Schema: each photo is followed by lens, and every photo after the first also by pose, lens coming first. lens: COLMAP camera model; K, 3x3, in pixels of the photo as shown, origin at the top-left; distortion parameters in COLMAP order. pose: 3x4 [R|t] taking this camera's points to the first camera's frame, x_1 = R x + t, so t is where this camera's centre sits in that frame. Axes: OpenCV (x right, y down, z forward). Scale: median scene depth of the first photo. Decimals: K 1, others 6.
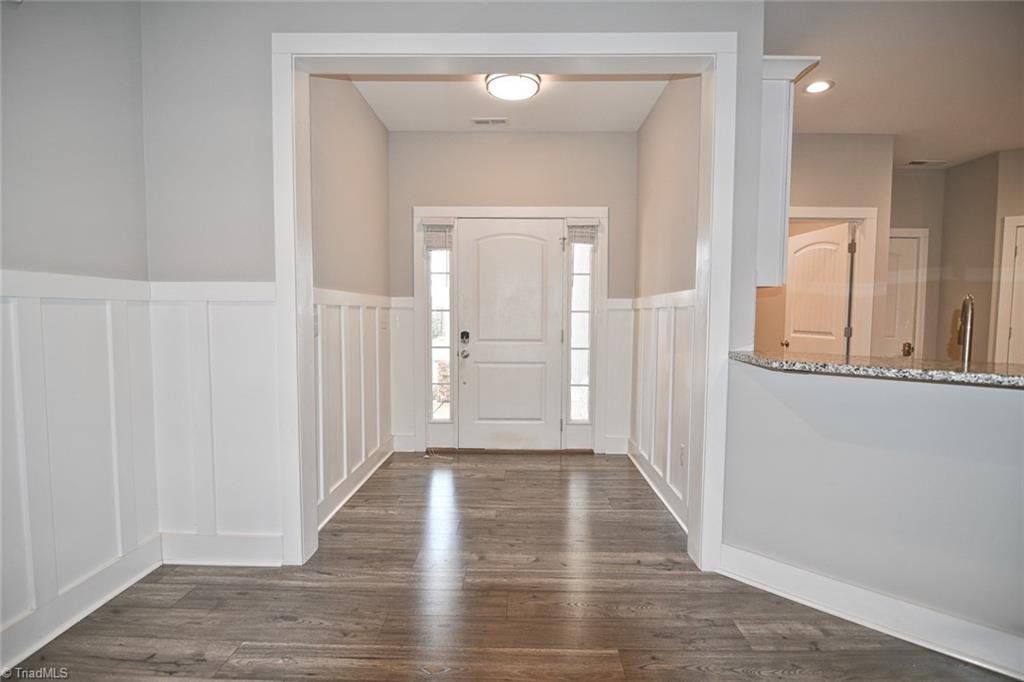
lens RADIAL K [[492.8, 0, 510.3], [0, 492.8, 344.8], [0, 0, 1]] dist [-0.003666, -0.012903]
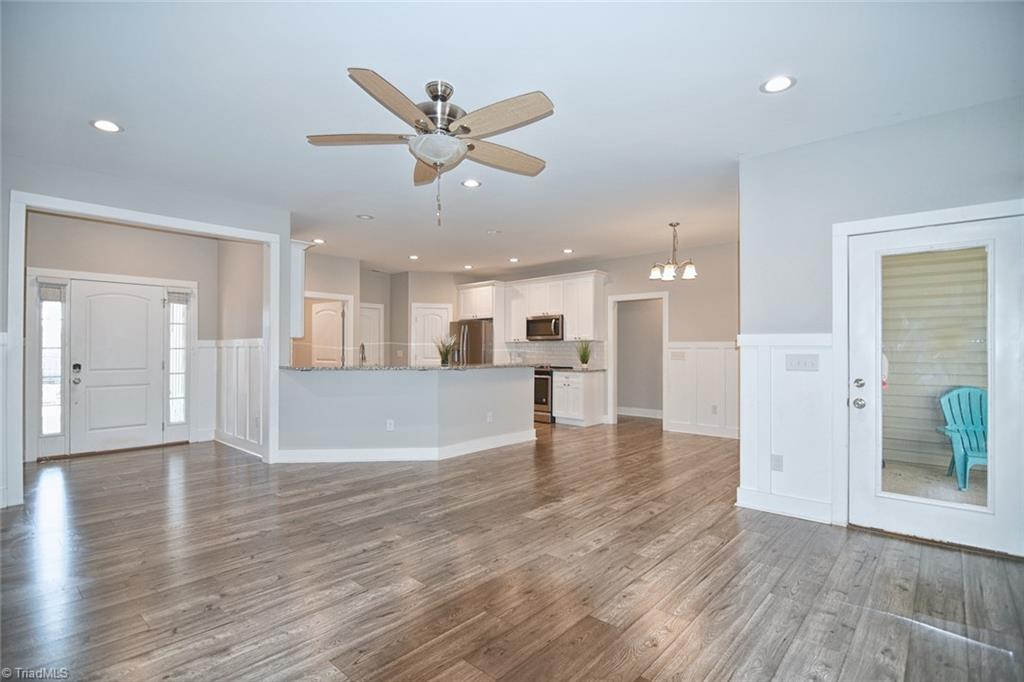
lens RADIAL K [[490.1, 0, 515.4], [0, 490.1, 347.5], [0, 0, 1]] dist [-0.000755, -0.000314]
pose [[0.641457, -0.000069, 0.767159, -0.344824], [0.050085, 0.997870, -0.041788, 0.043195], [-0.765522, 0.065229, 0.640095, -0.748795]]
